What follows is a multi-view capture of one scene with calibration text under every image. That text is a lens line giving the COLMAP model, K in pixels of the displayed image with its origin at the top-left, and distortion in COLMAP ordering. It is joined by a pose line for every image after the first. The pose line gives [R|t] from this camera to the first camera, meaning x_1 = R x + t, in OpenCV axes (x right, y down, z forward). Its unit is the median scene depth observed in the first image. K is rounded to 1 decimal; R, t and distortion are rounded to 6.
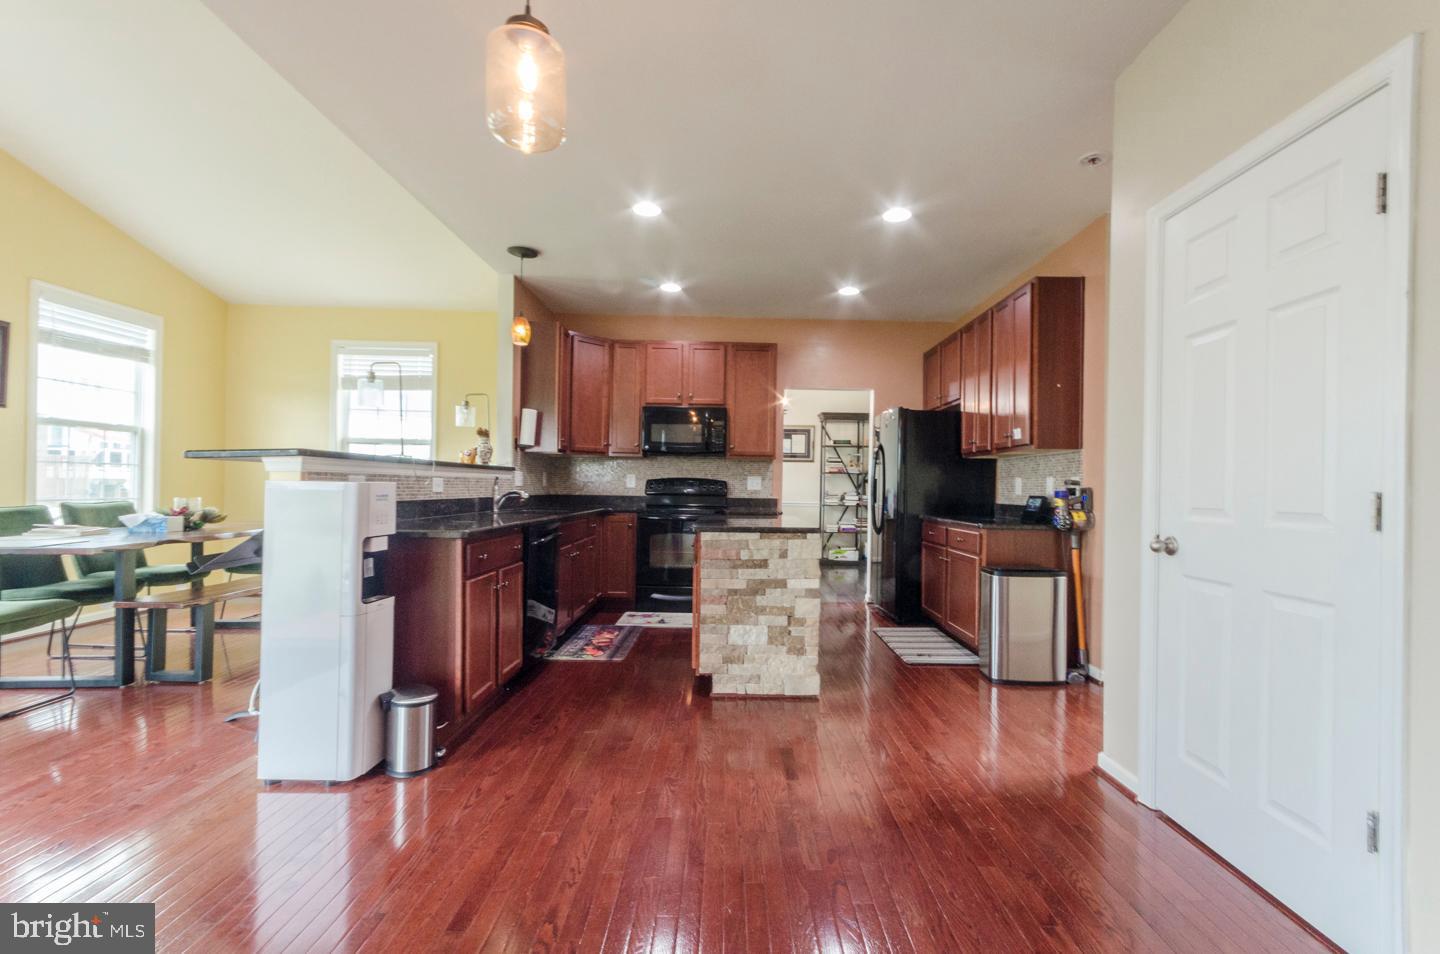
lens RADIAL K [[636.4, 0, 745.3], [0, 636.4, 485.2], [0, 0, 1]] dist [0.000825, 0.000292]
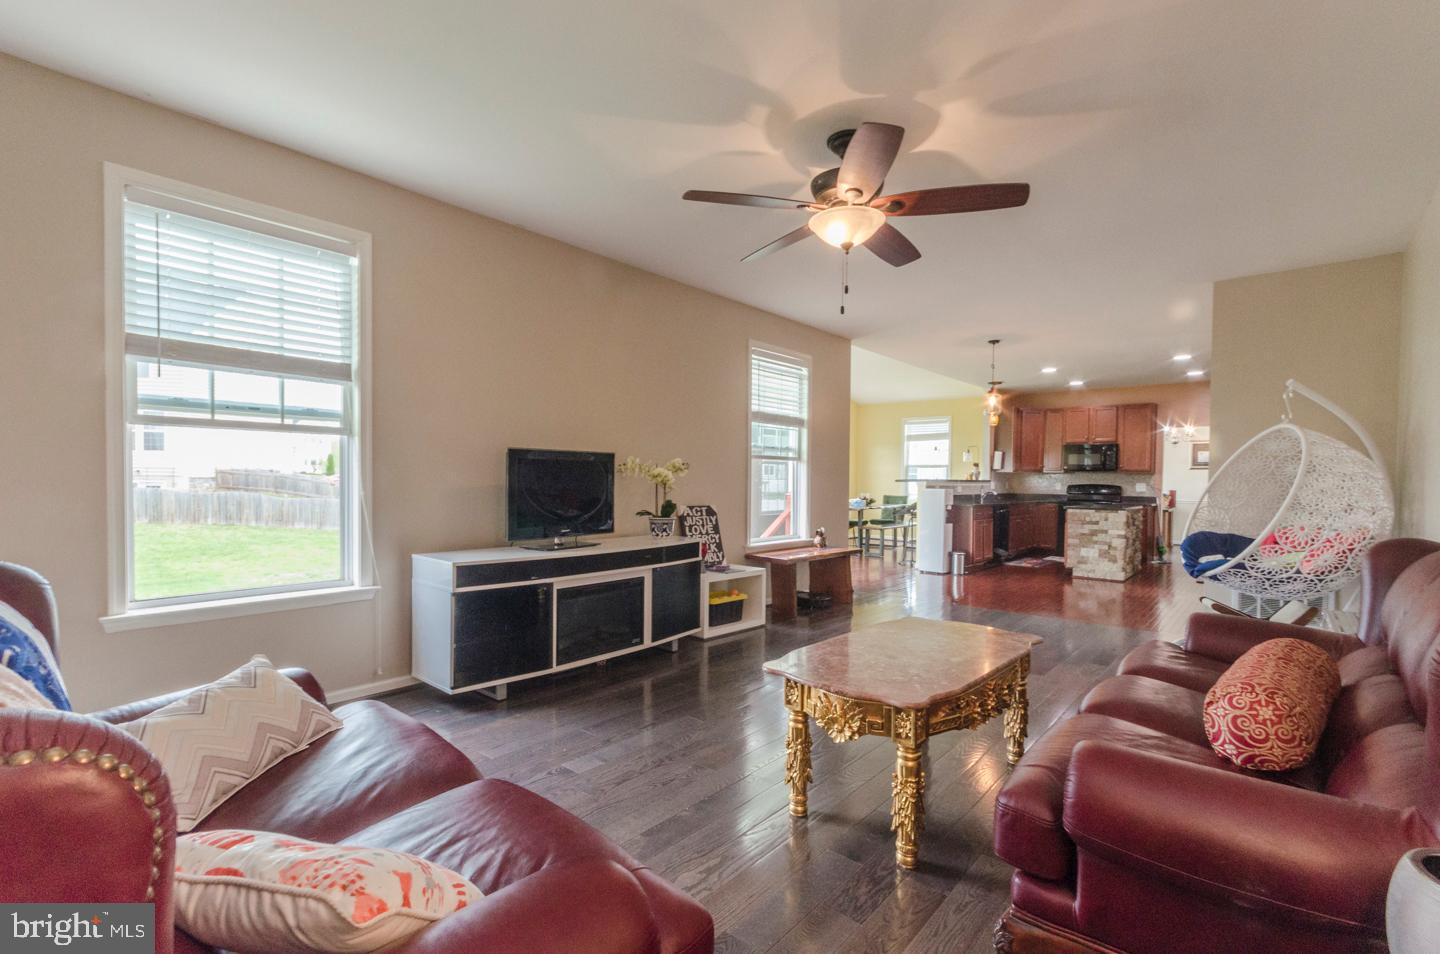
lens RADIAL K [[642.3, 0, 730.0], [0, 642.3, 500.1], [0, 0, 1]] dist [0.008999, 0.000245]
pose [[0.741018, 0.013798, -0.671343, 0.475835], [0.002634, 0.999721, 0.023455, -0.016240], [0.671479, -0.019149, 0.740776, -1.286212]]
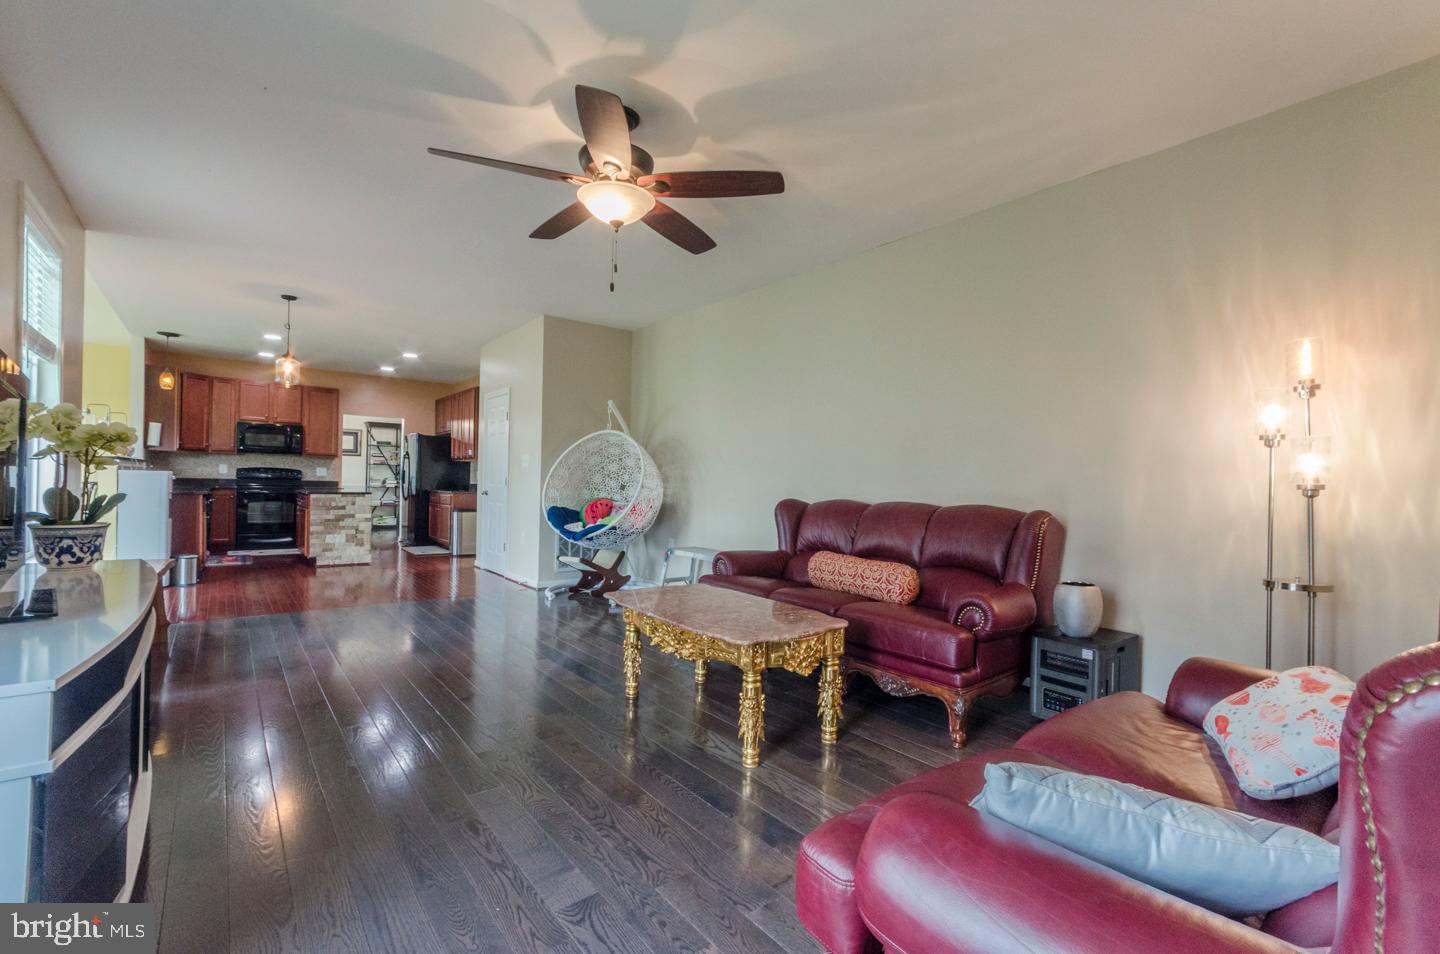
lens RADIAL K [[628.4, 0, 747.4], [0, 628.4, 487.3], [0, 0, 1]] dist [-0.000181, -0.000394]
pose [[0.782449, -0.001152, 0.622714, -0.185843], [-0.012772, 0.999758, 0.017897, -0.007592], [-0.622584, -0.021957, 0.782245, -1.294482]]
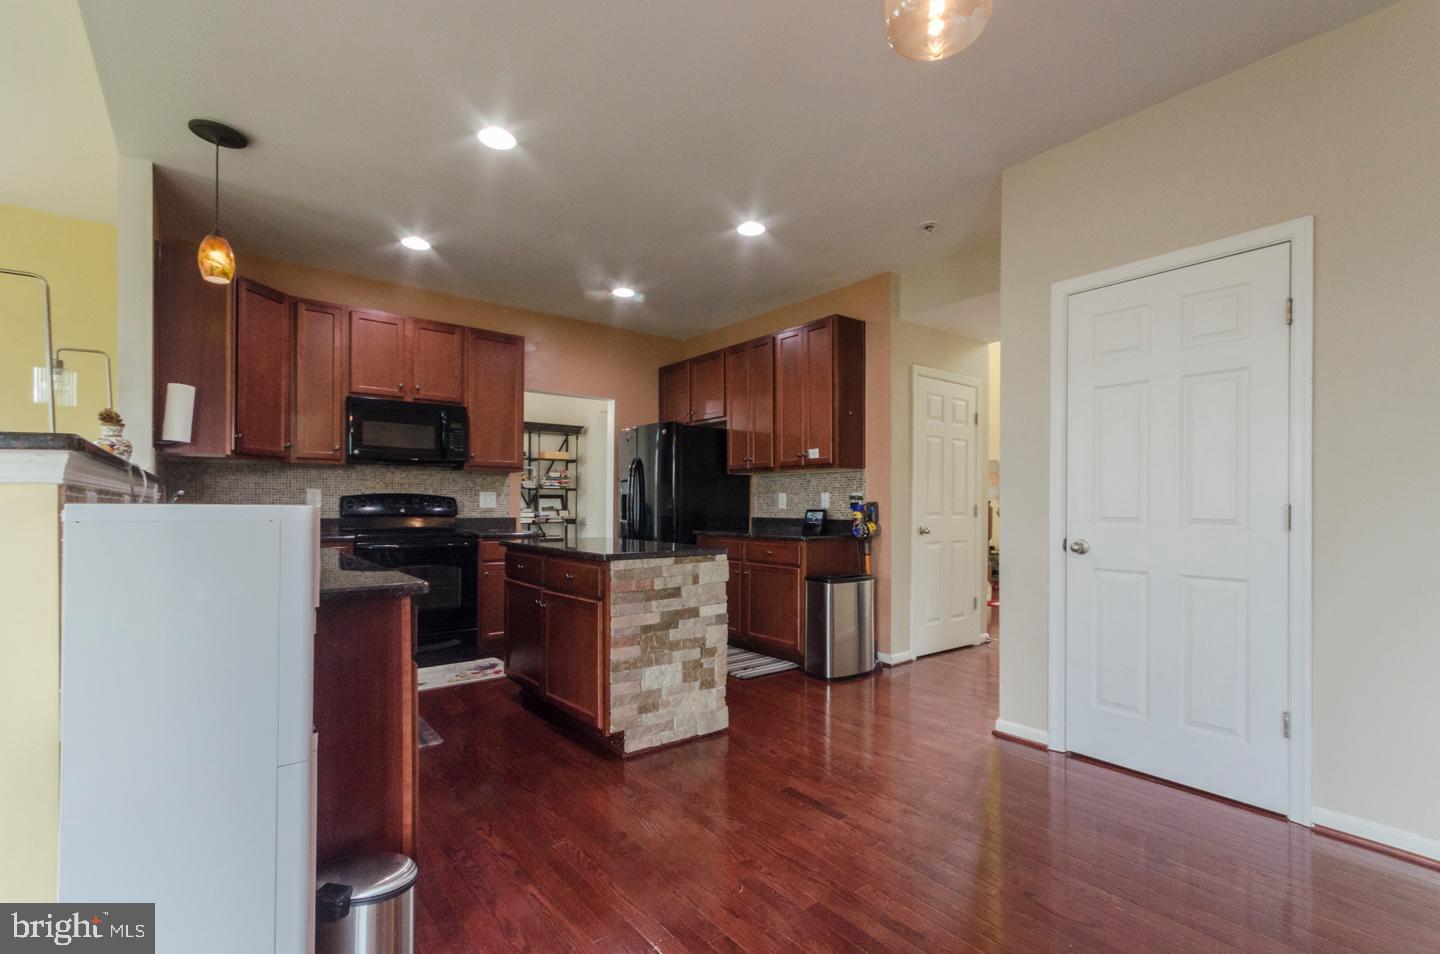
lens RADIAL K [[642.3, 0, 730.0], [0, 642.3, 500.1], [0, 0, 1]] dist [0.008999, 0.000245]
pose [[0.793976, -0.008164, 0.607894, -0.343622], [0.007292, 0.999966, 0.003906, -0.005011], [-0.607906, 0.001332, 0.794008, 0.190214]]
